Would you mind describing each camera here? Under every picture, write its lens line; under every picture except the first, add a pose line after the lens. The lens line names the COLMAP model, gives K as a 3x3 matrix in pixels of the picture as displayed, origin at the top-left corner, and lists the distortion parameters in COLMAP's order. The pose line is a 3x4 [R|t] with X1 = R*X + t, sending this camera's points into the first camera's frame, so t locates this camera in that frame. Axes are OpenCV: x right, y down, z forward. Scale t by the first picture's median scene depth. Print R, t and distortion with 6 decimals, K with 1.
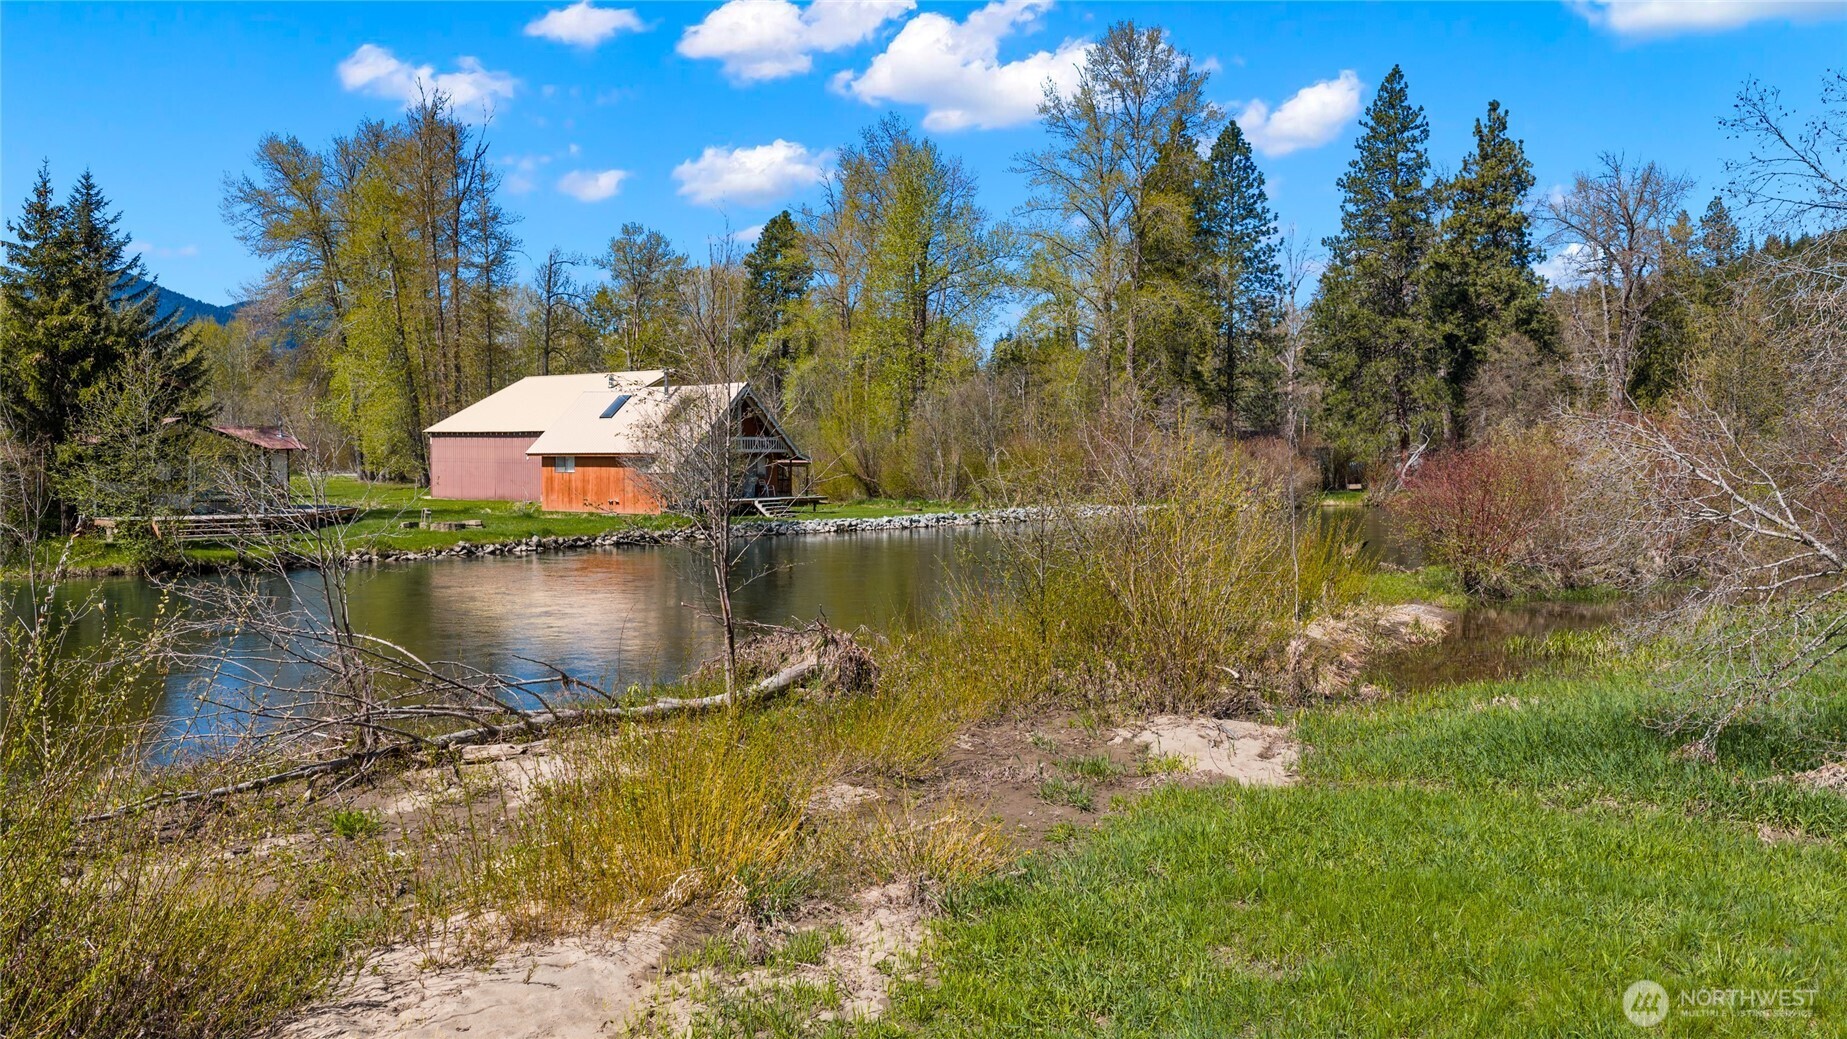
lens RADIAL K [[1502.6, 0, 923.5], [0, 1502.6, 519.5], [0, 0, 1]] dist [0.050652, -0.078359]
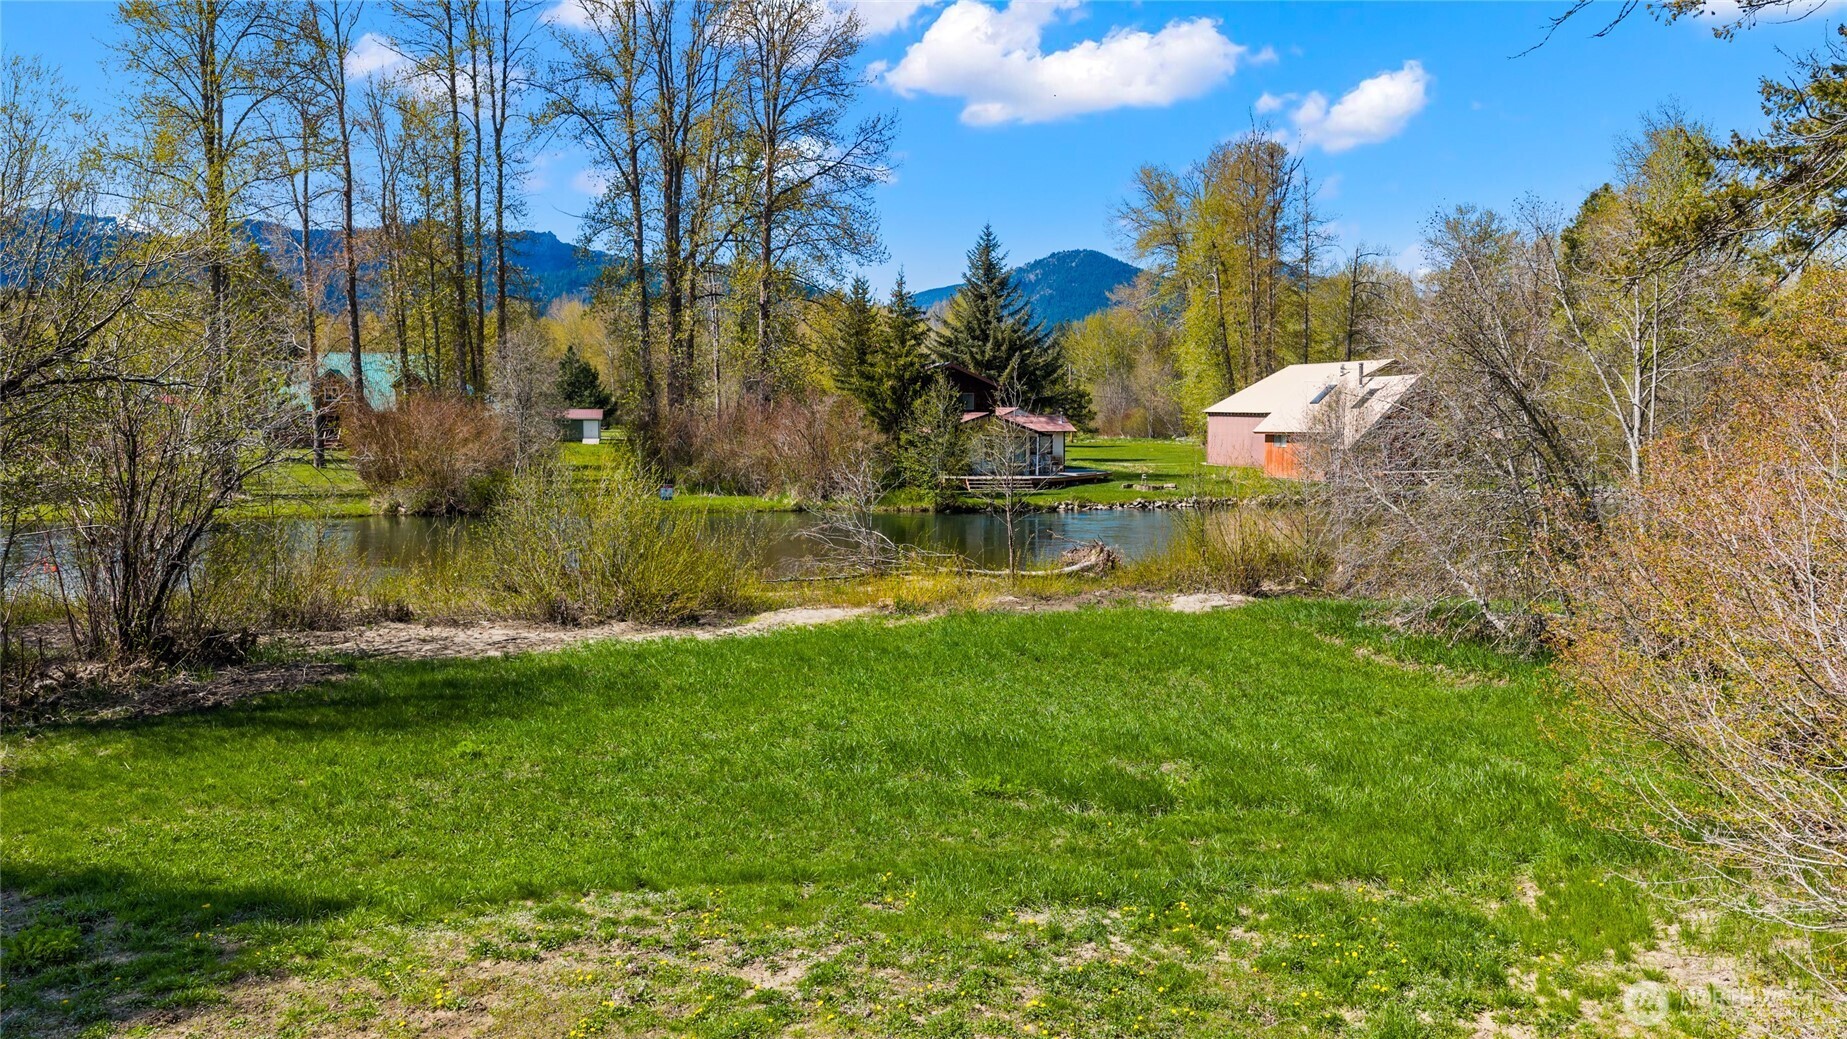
lens RADIAL K [[1502.6, 0, 923.5], [0, 1502.6, 519.5], [0, 0, 1]] dist [0.050652, -0.078359]
pose [[0.826452, 0.039331, -0.561632, 0.182610], [-0.023765, 0.999105, 0.034997, -0.006104], [0.562506, -0.015576, 0.826646, -0.174289]]
